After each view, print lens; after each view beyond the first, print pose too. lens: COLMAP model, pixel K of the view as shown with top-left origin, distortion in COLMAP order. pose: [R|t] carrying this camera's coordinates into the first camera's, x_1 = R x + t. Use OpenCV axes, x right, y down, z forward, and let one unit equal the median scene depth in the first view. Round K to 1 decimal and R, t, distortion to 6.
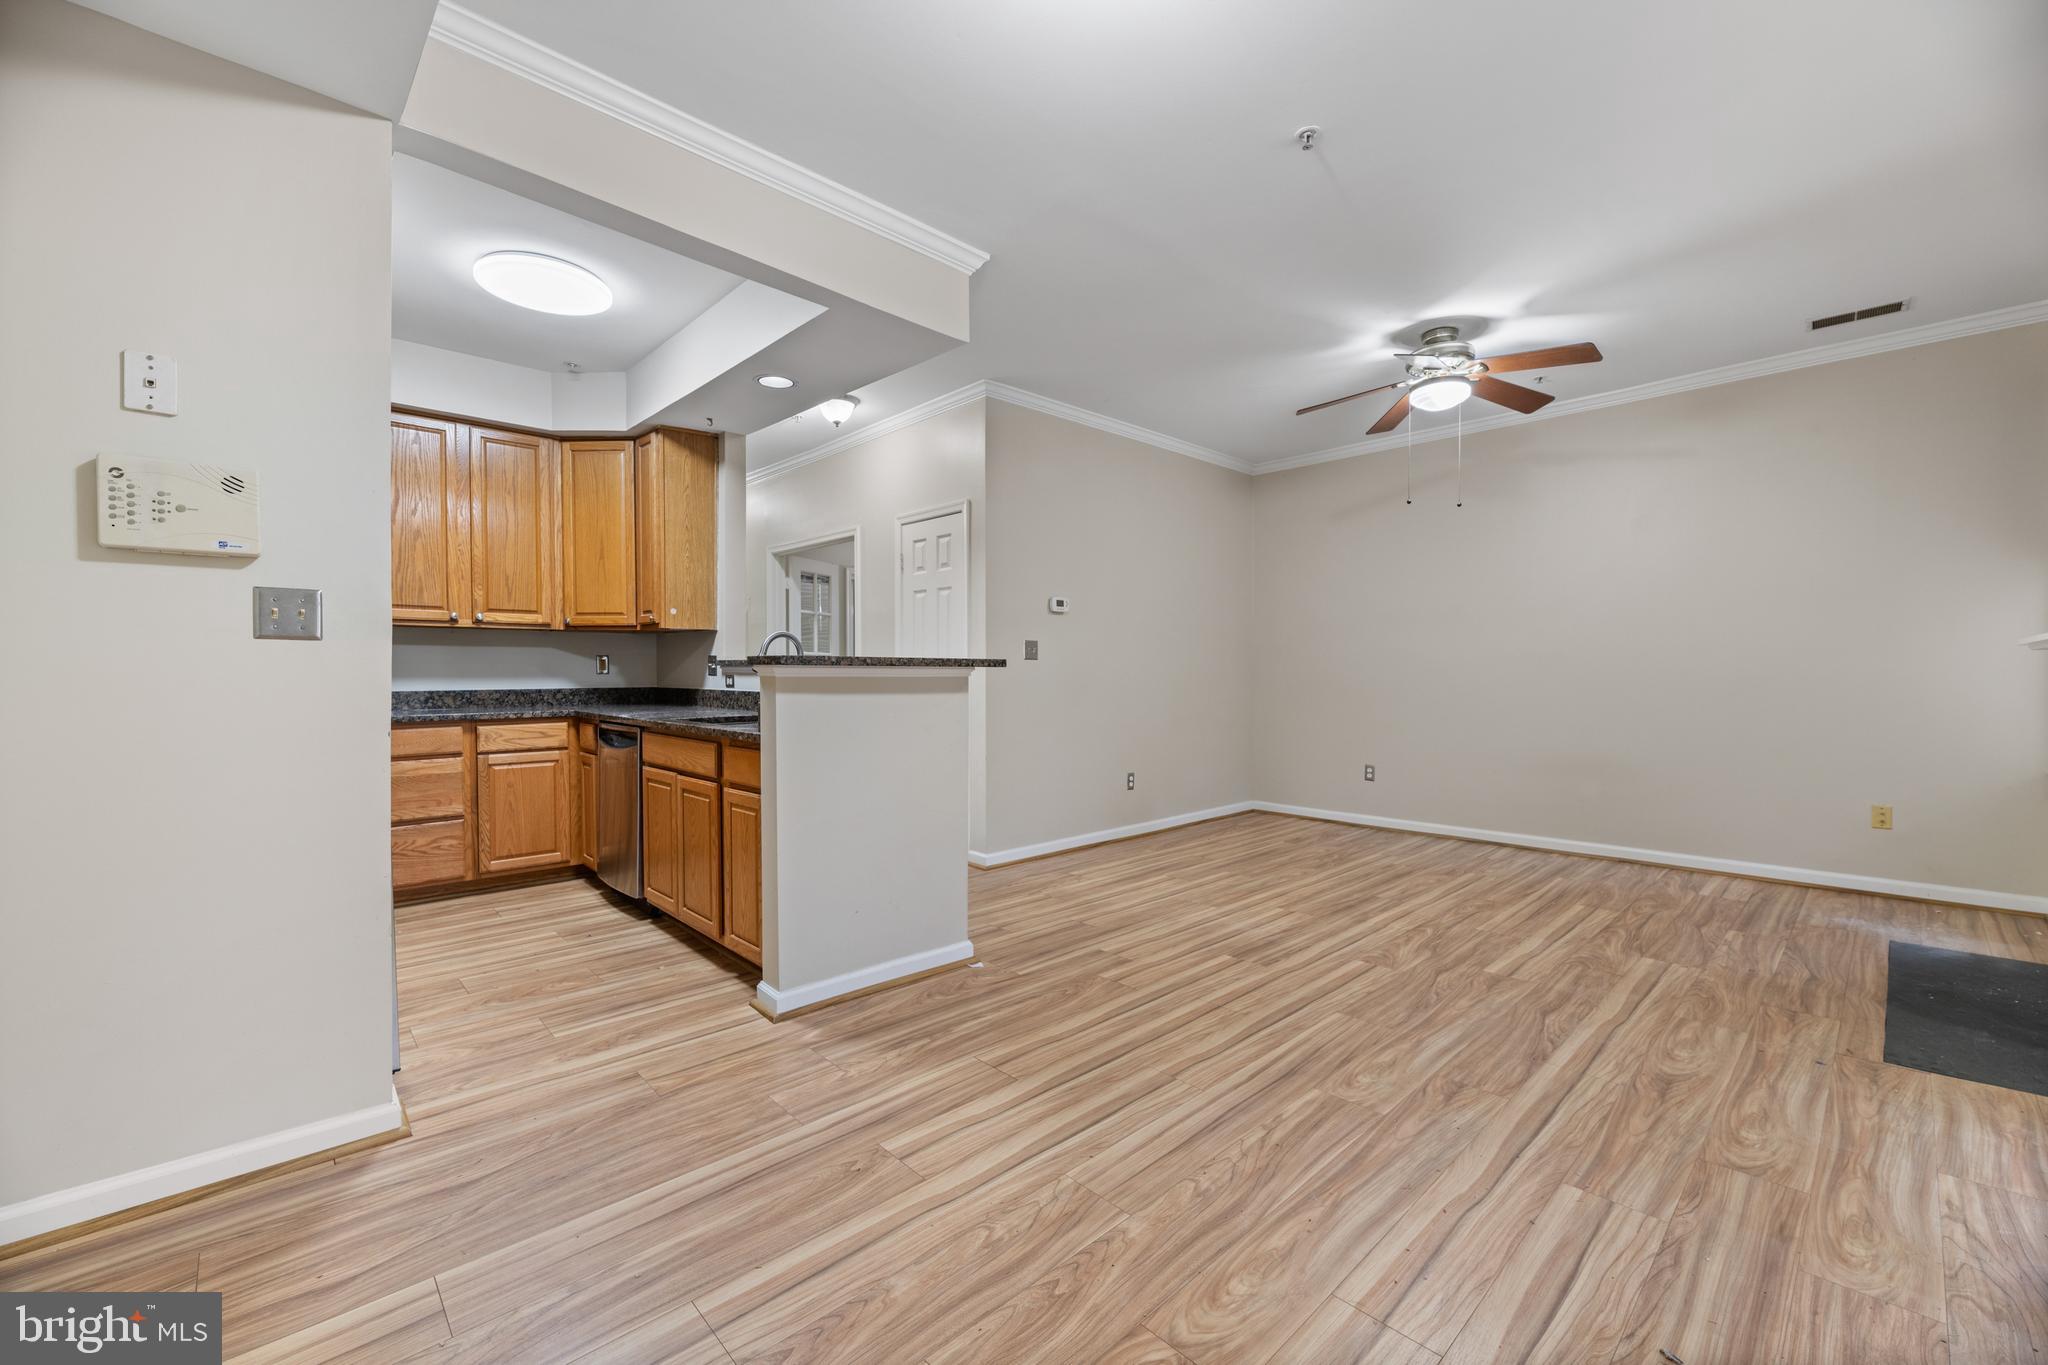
lens RADIAL K [[821.5, 0, 1020.4], [0, 821.5, 689.3], [0, 0, 1]] dist [0.000062, -0.003959]
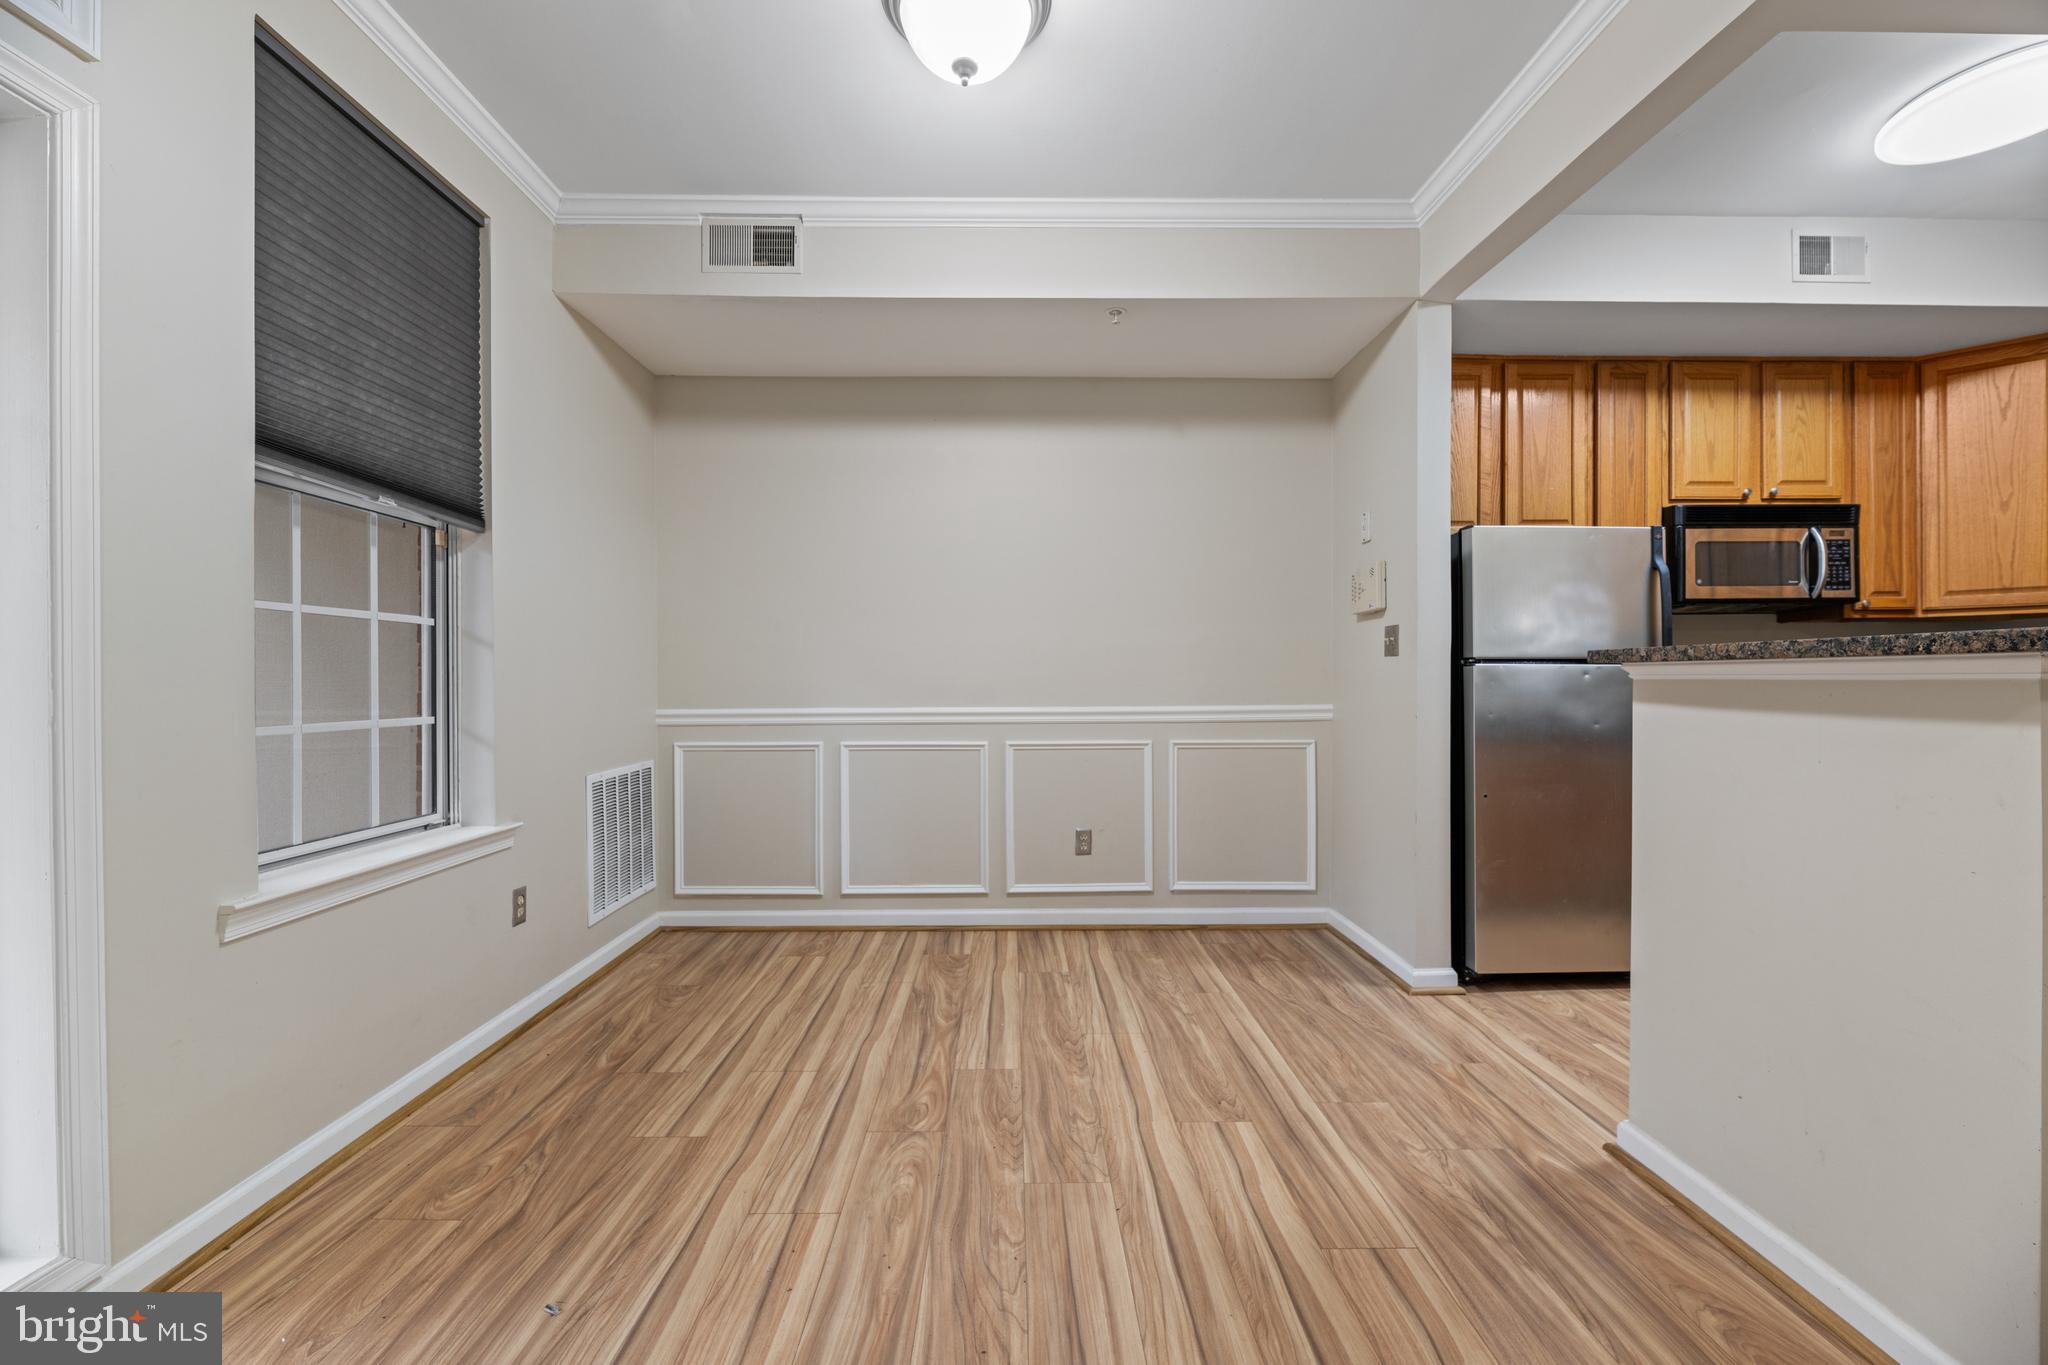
lens RADIAL K [[822.0, 0, 1017.1], [0, 822.0, 683.7], [0, 0, 1]] dist [0.000485, -0.003409]
pose [[-0.677282, 0.005802, -0.735701, 0.450803], [-0.011737, 0.999756, 0.018690, -0.013831], [0.735630, 0.021293, -0.677049, 0.831301]]
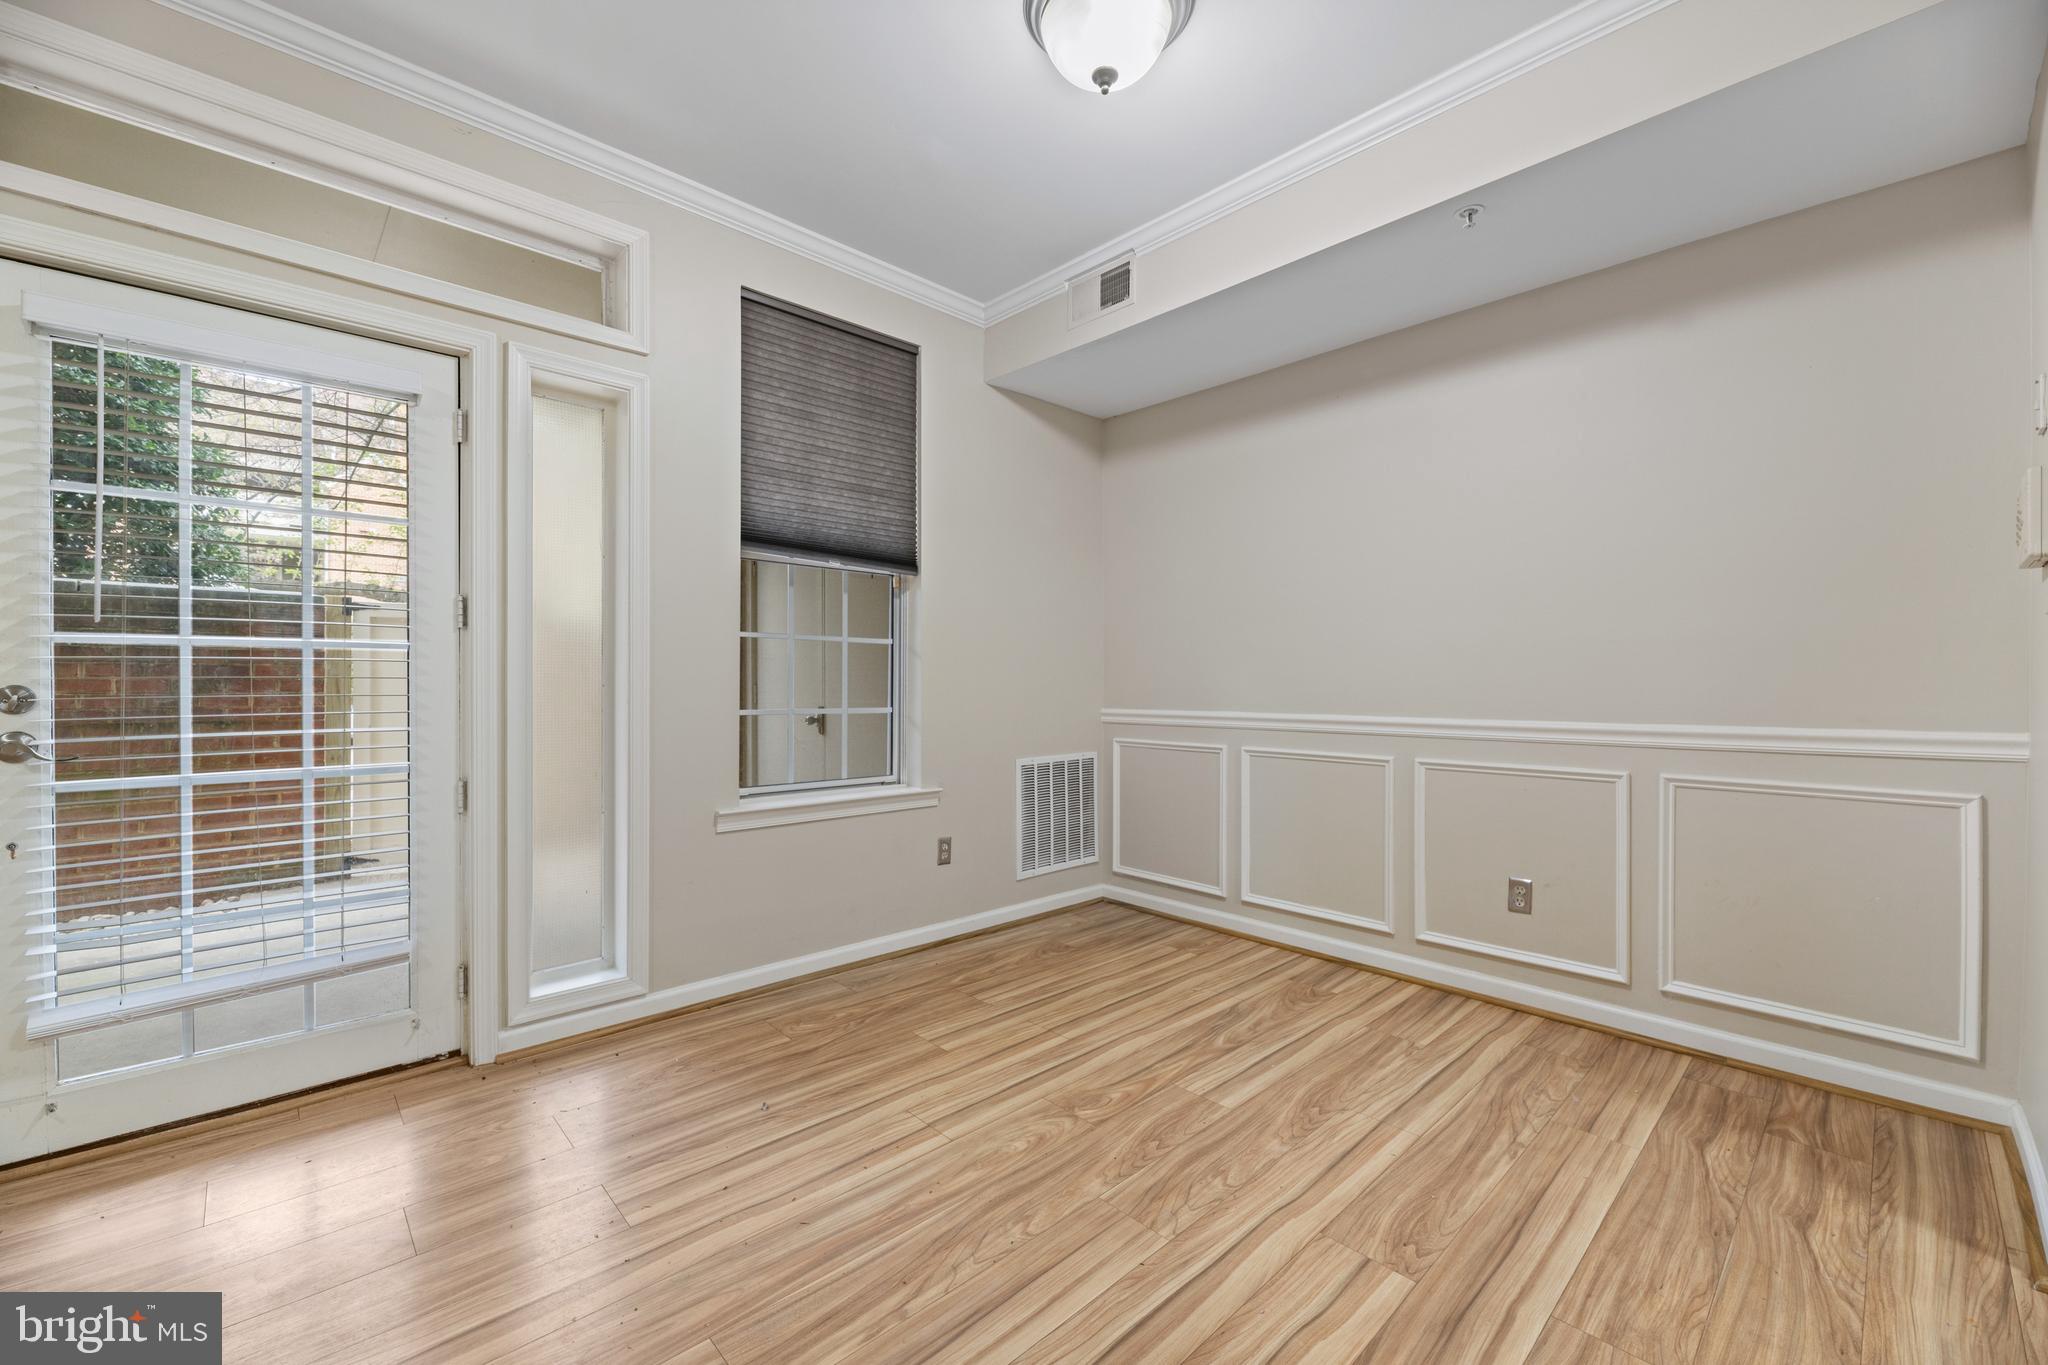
lens RADIAL K [[822.0, 0, 1017.1], [0, 822.0, 683.7], [0, 0, 1]] dist [0.000485, -0.003409]
pose [[-0.999988, -0.003976, 0.002783, 0.116044], [-0.003916, 0.999765, 0.021300, -0.017445], [-0.002867, 0.021289, -0.999769, 0.993158]]
